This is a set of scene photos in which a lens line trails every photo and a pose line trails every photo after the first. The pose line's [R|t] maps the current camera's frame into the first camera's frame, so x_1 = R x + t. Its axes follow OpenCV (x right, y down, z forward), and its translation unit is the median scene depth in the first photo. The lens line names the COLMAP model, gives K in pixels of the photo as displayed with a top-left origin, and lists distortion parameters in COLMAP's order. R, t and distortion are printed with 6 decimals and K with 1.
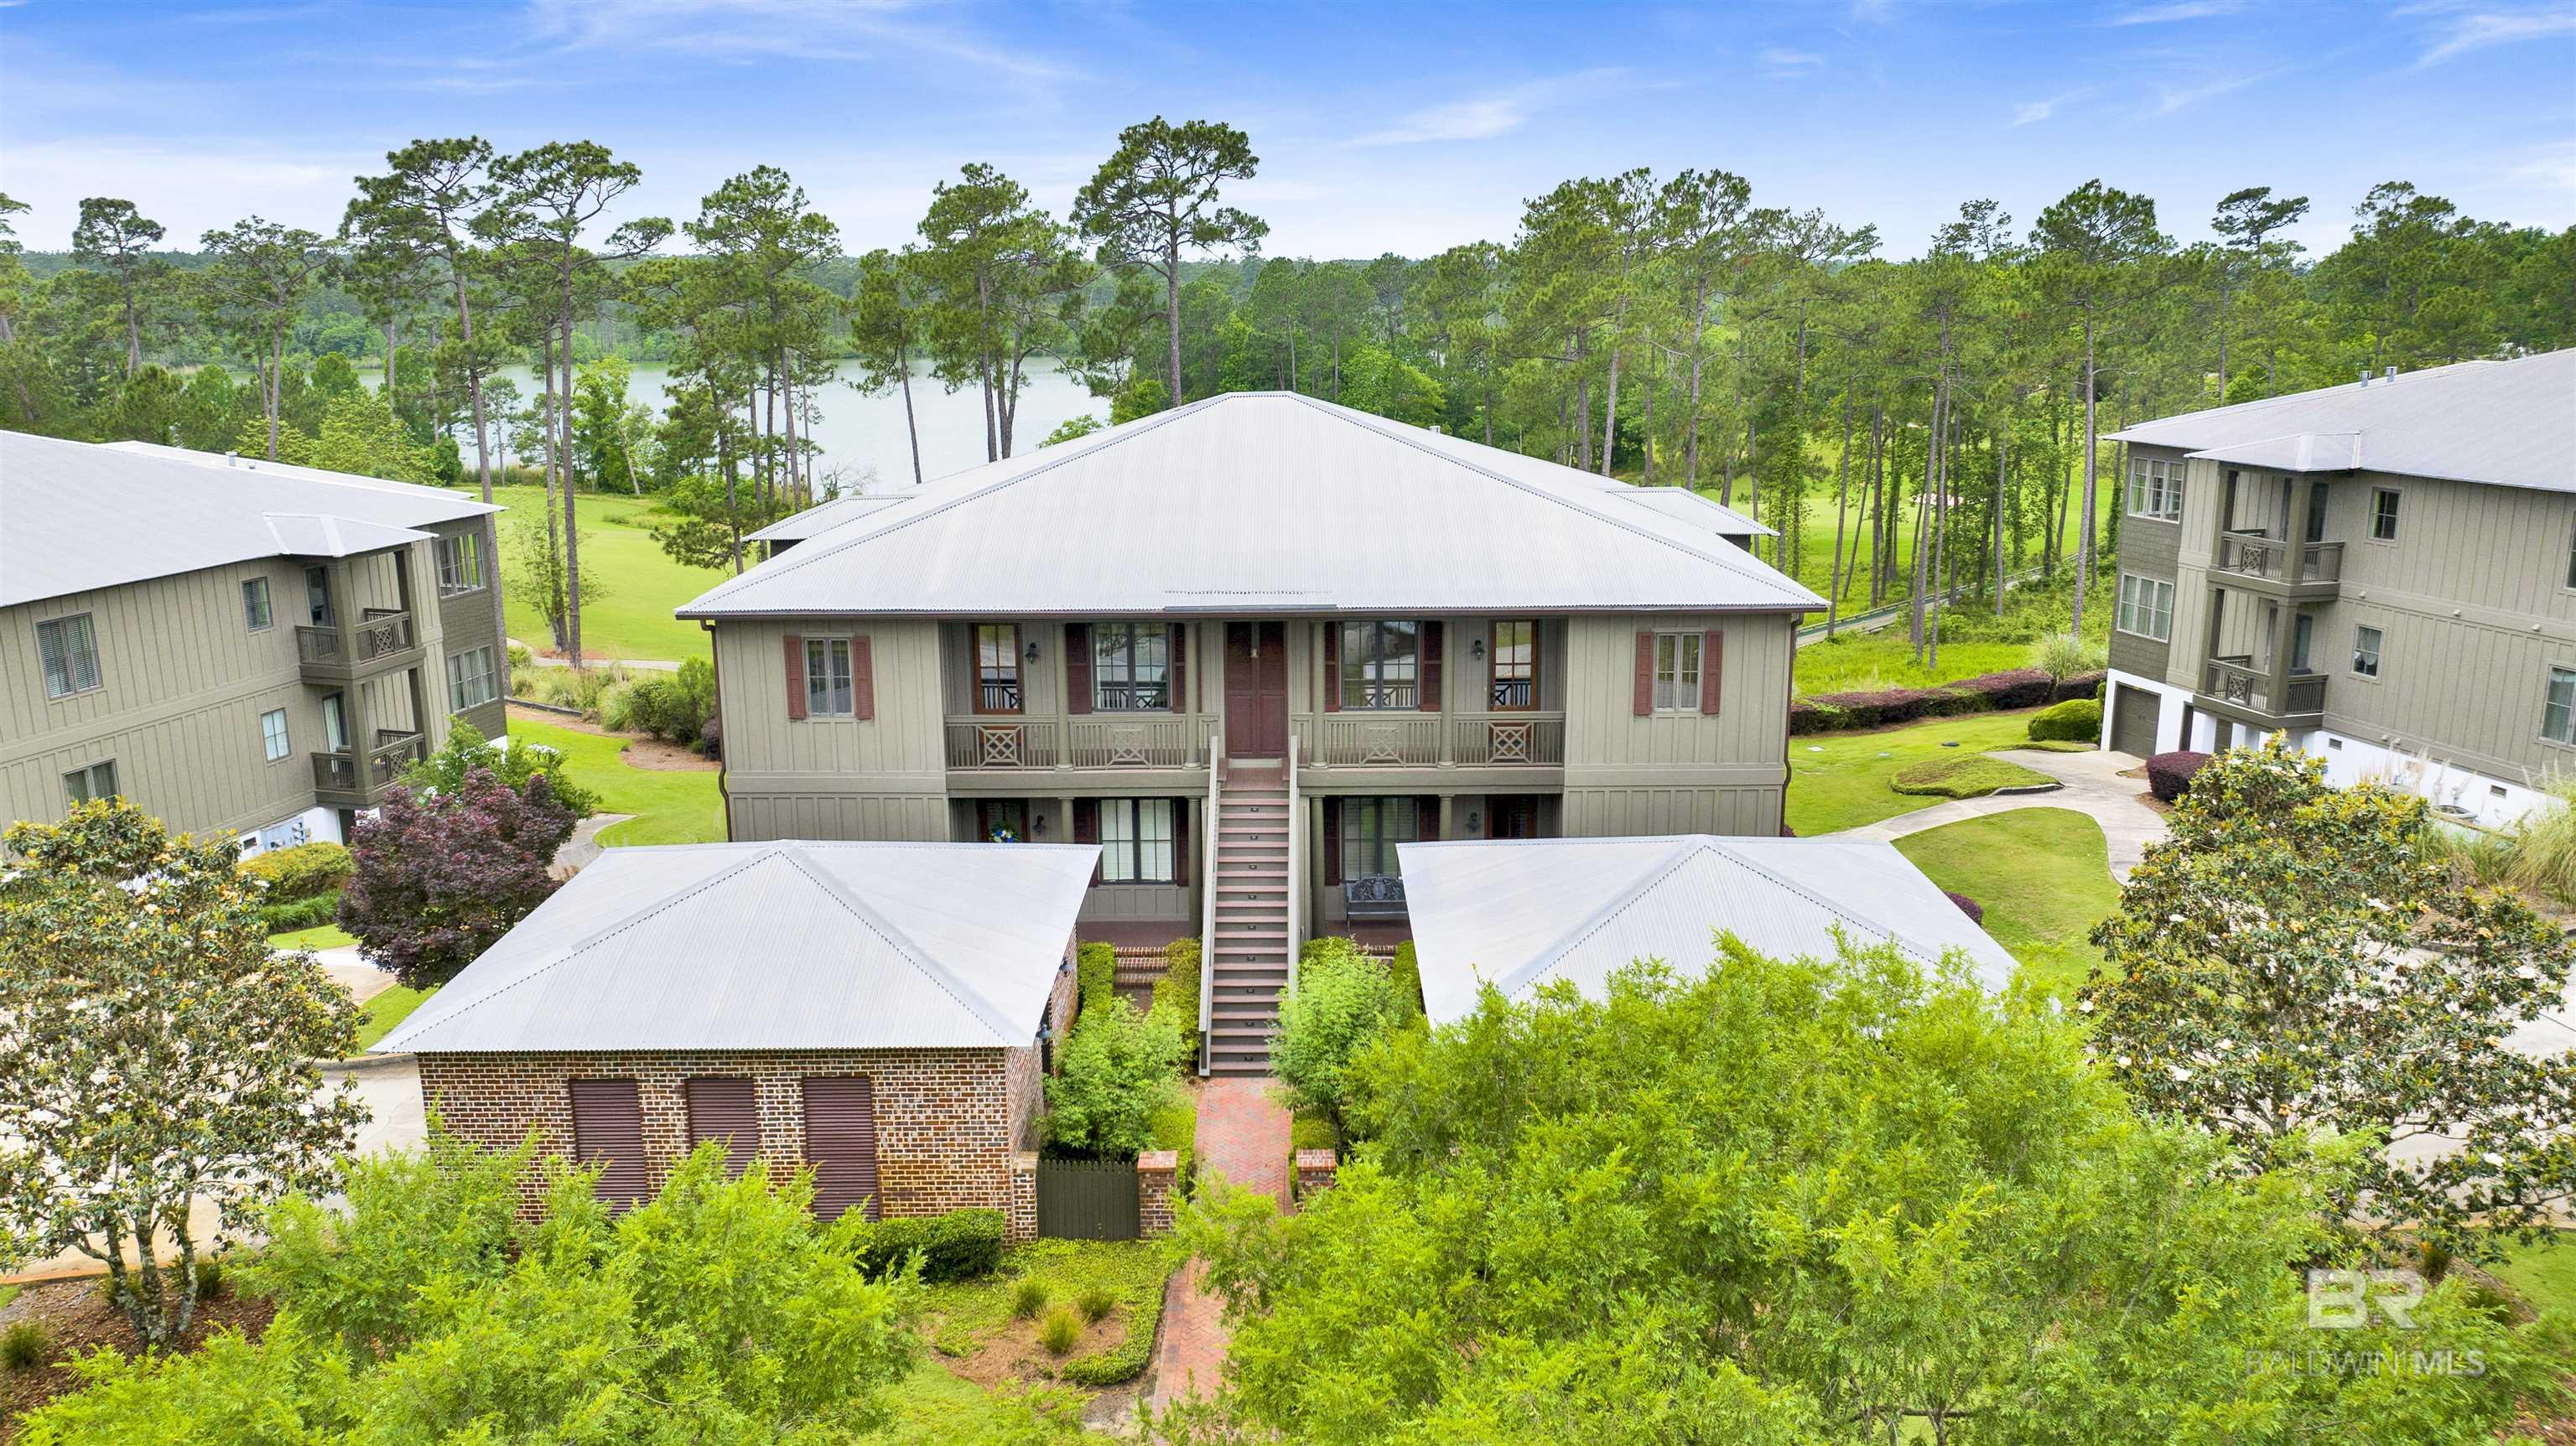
lens RADIAL K [[1825.5, 0, 1288.0], [0, 1825.5, 723.0], [0, 0, 1]] dist [-0.037940, 0.022336]
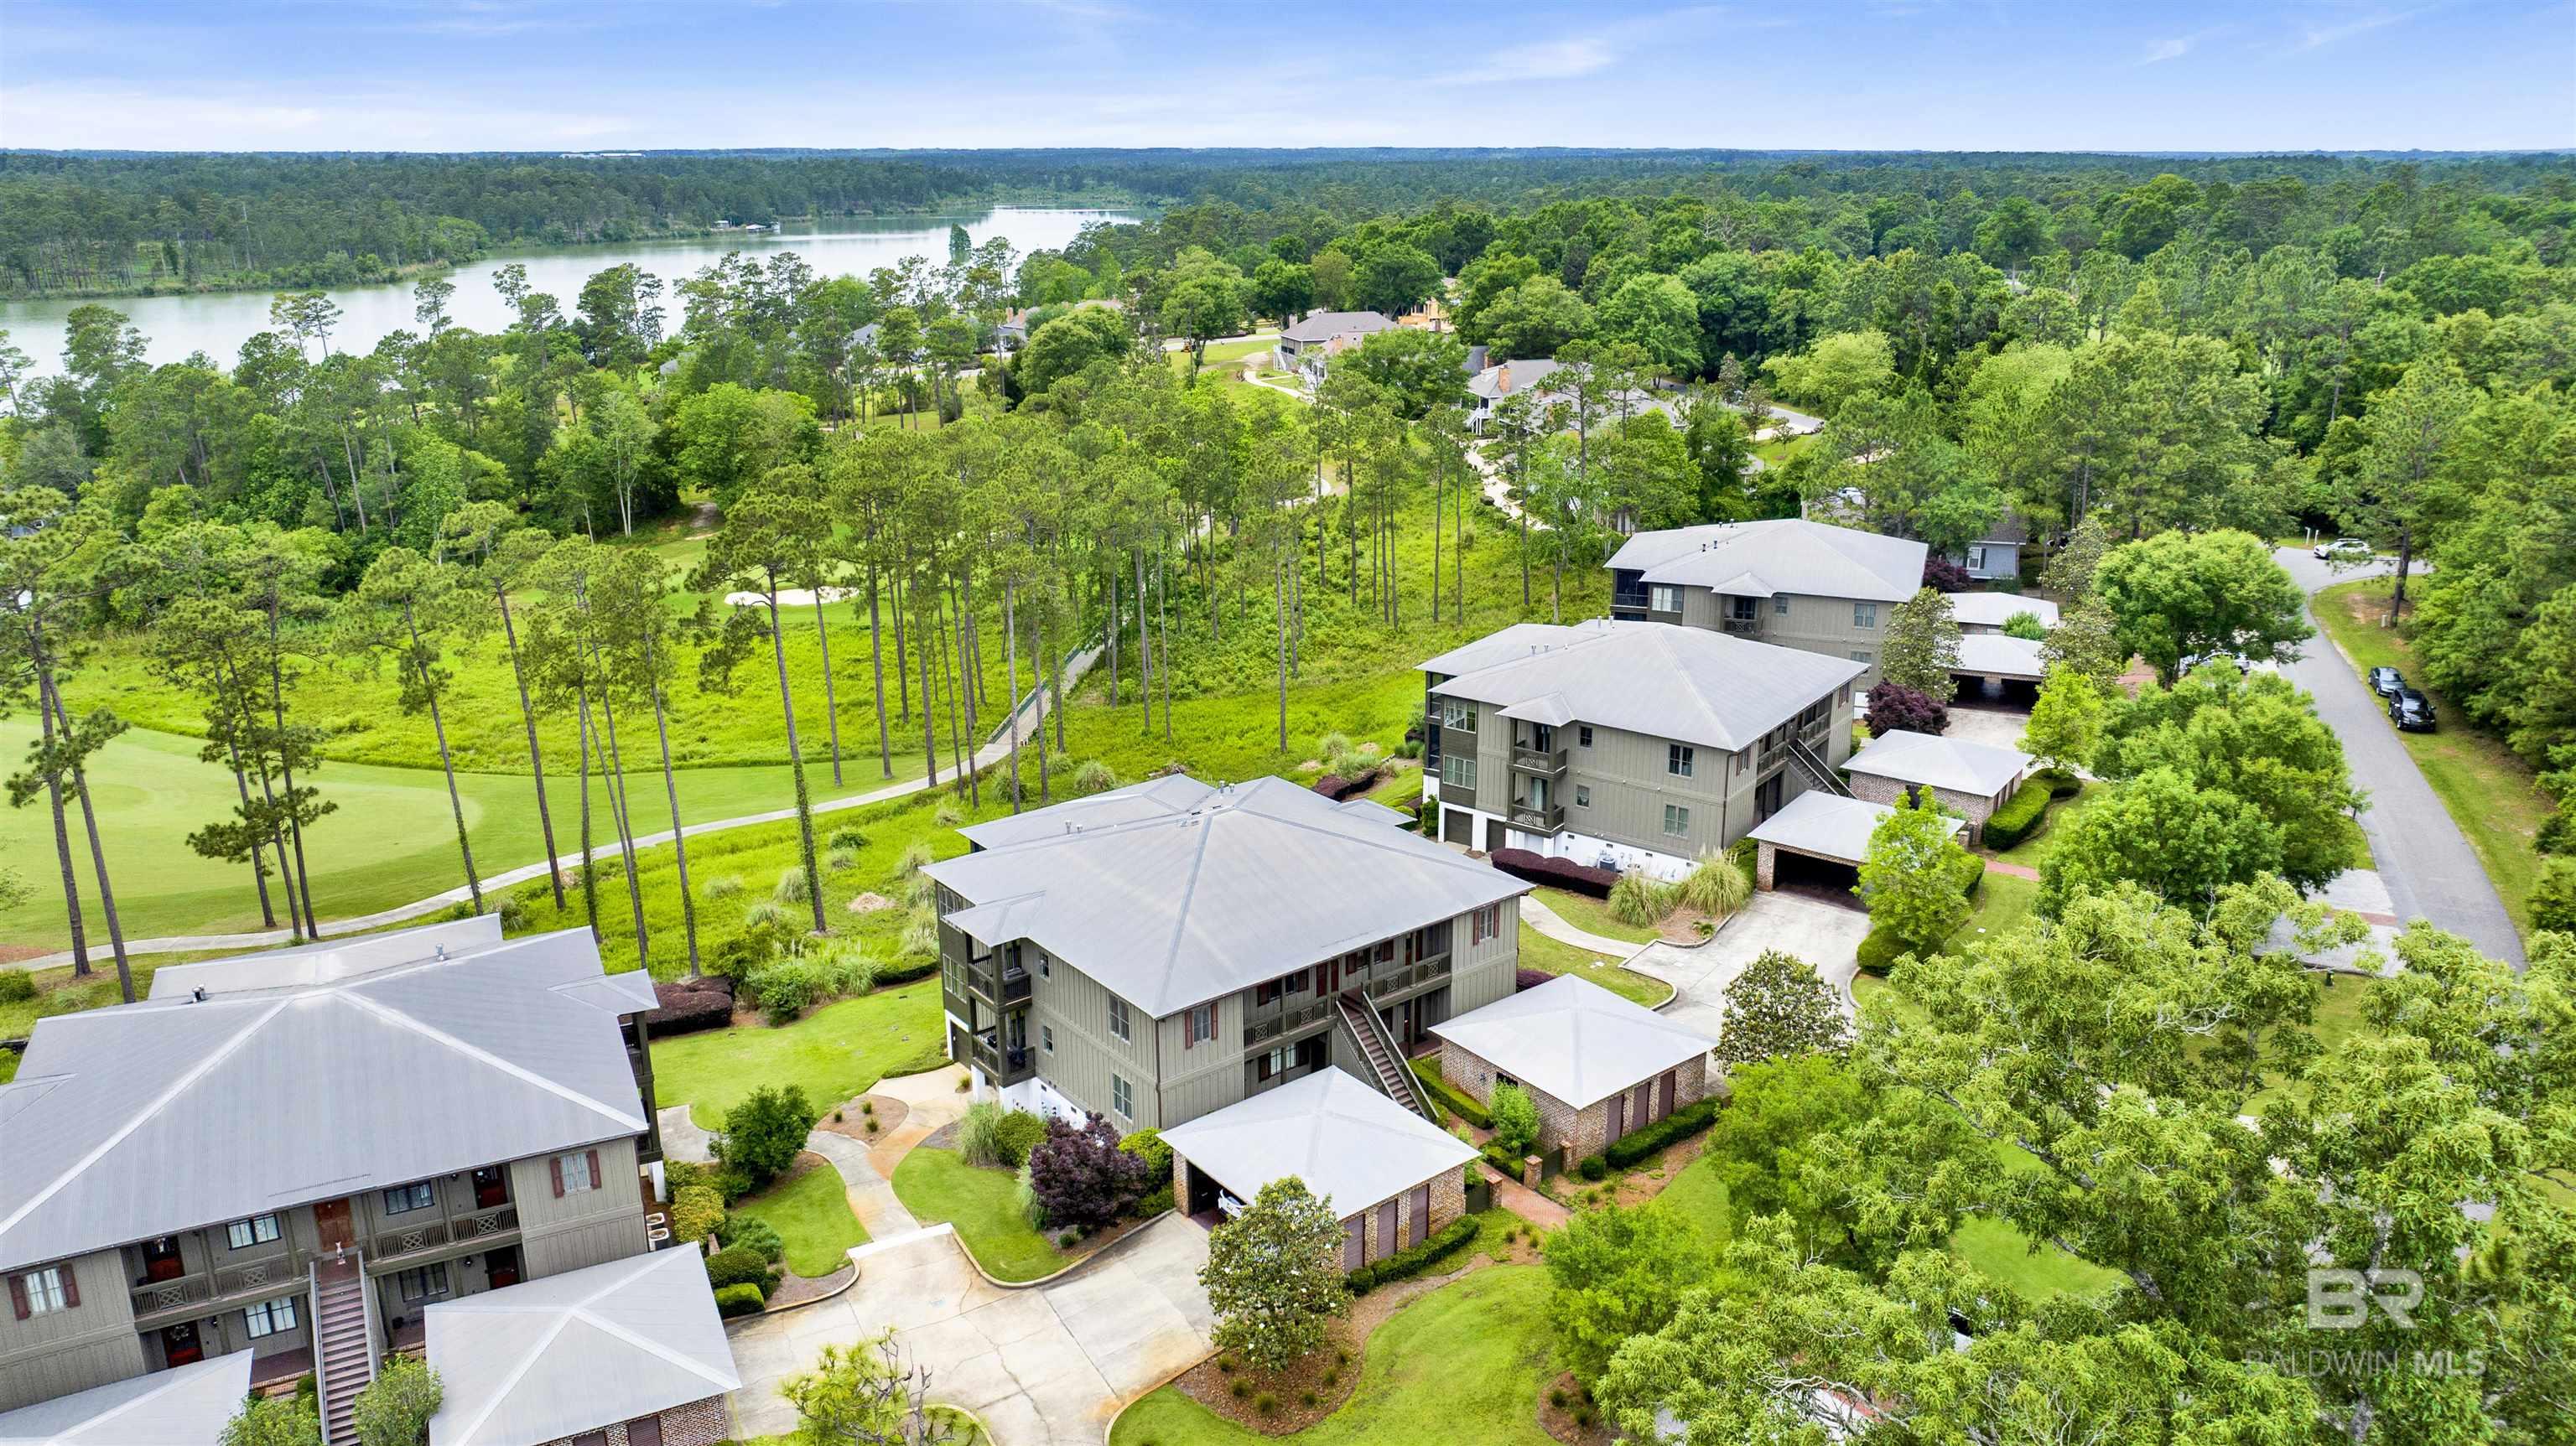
lens RADIAL K [[1825.5, 0, 1288.0], [0, 1825.5, 723.0], [0, 0, 1]] dist [-0.037940, 0.022336]
pose [[0.781196, -0.181596, 0.597290, -1.370710], [0.140934, 0.983358, 0.114646, -0.596615], [-0.608169, -0.005383, 0.793789, -0.750583]]
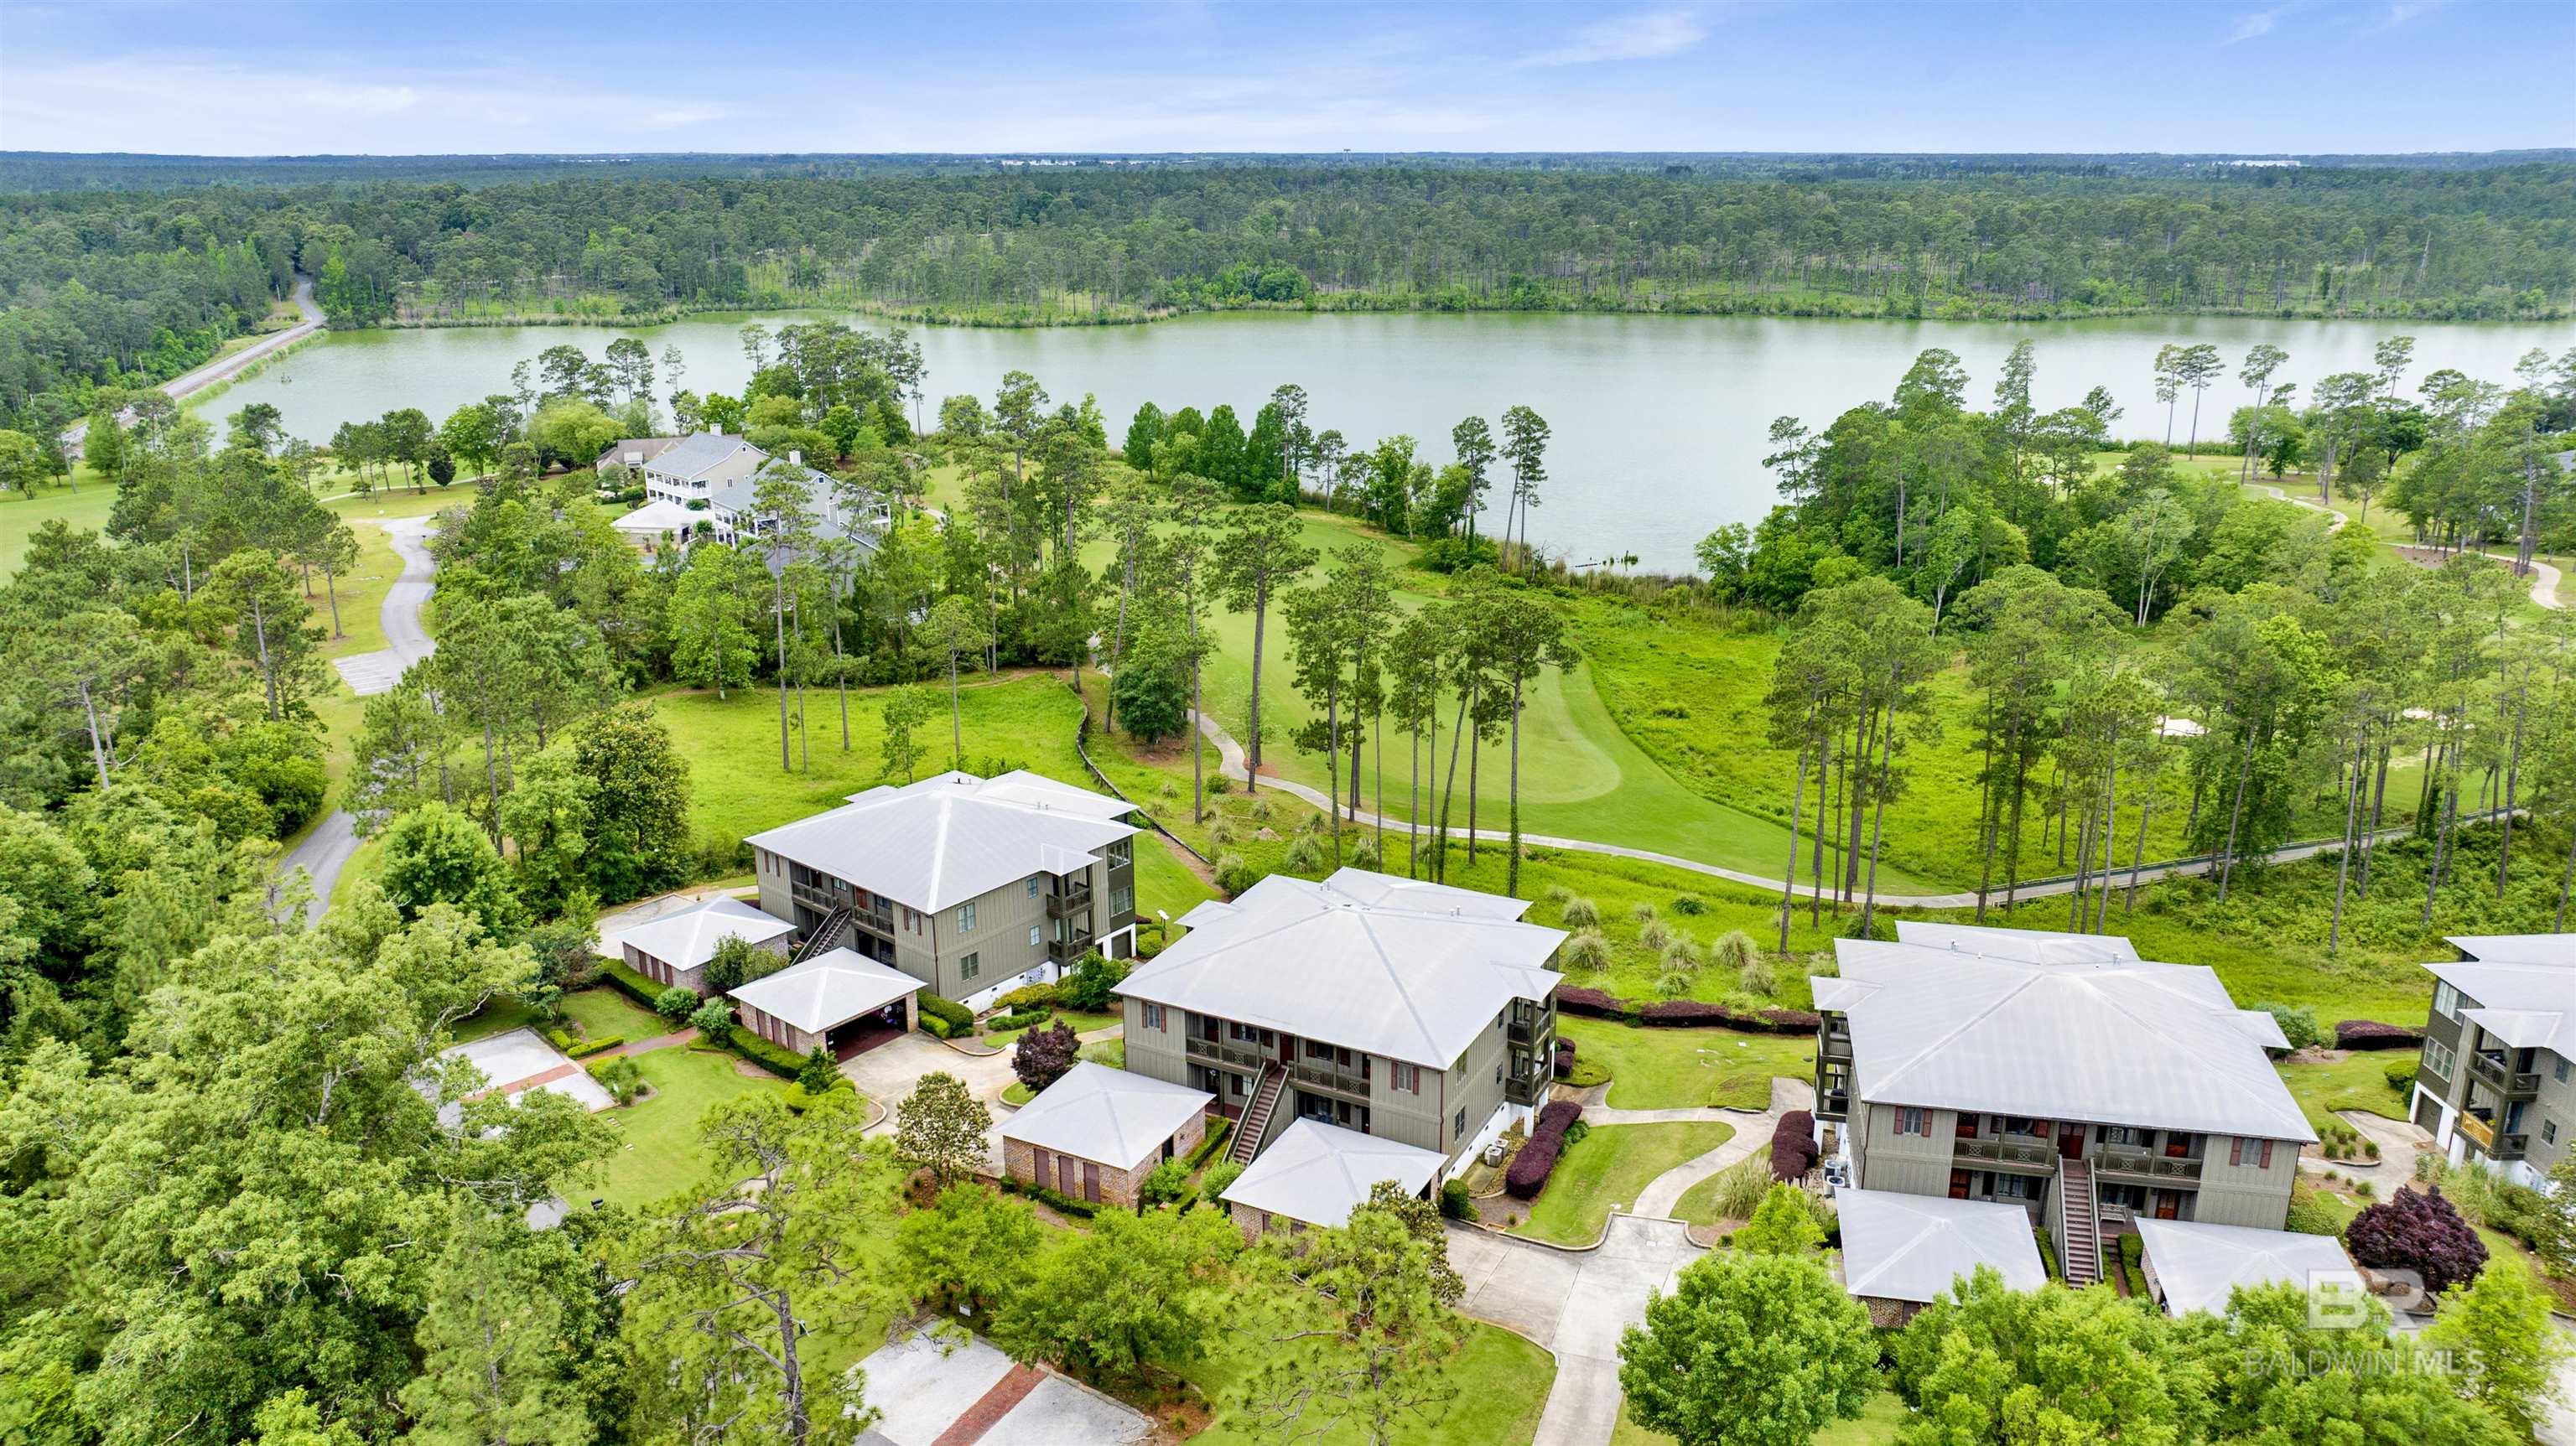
lens RADIAL K [[1787.9, 0, 1292.0], [0, 1787.9, 653.3], [0, 0, 1]] dist [-0.007580, -0.000091]
pose [[0.885307, 0.124260, -0.448098, 1.215995], [-0.107161, 0.992216, 0.063430, -0.844377], [0.452492, -0.008137, 0.891732, -1.578376]]
